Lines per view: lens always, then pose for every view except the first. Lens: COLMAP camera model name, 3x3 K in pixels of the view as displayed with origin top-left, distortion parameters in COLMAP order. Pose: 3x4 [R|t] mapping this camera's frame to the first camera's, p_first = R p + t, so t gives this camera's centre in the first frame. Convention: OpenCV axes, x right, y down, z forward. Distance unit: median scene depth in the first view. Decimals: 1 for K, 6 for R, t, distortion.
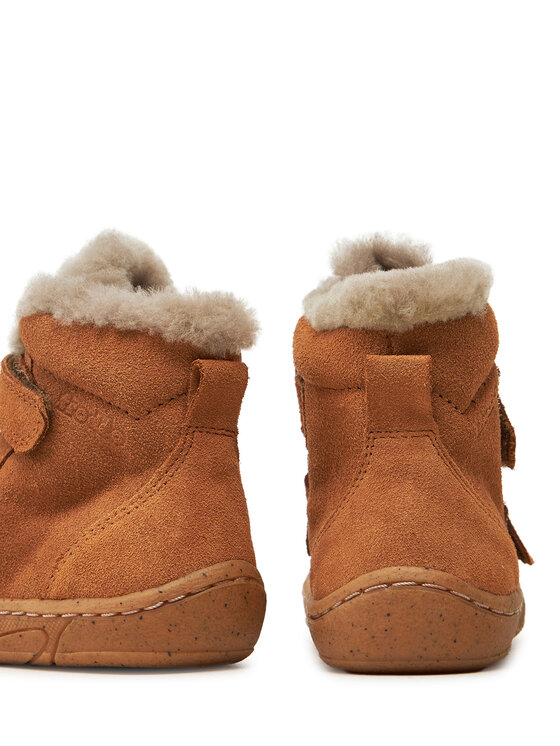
lens RADIAL K [[1703.5, 0, 279.3], [0, 1703.5, 373.7], [0, 0, 1]] dist [-0.032774, 0.000000]
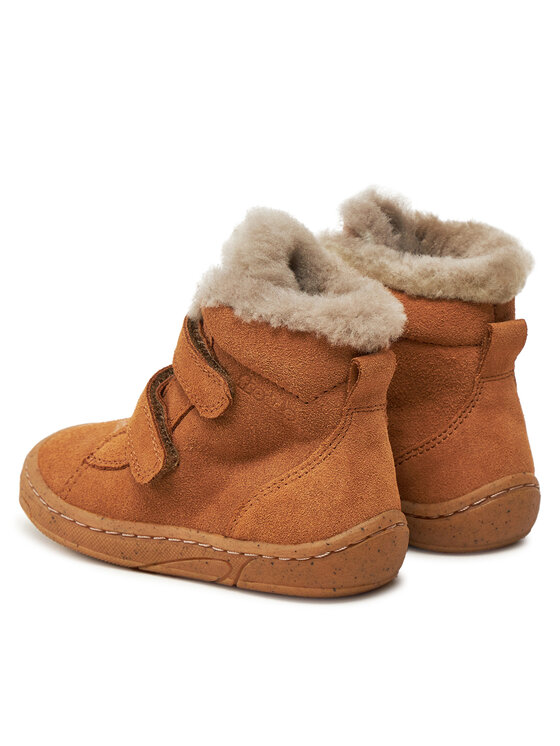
lens RADIAL K [[2192.1, 0, 280.8], [0, 2192.1, 372.5], [0, 0, 1]] dist [0.457550, 0.000000]
pose [[0.999365, -0.001504, -0.035588, -0.045194], [0.008262, 0.981648, 0.190522, -0.294694], [0.034648, -0.190695, 0.981038, -0.546043]]
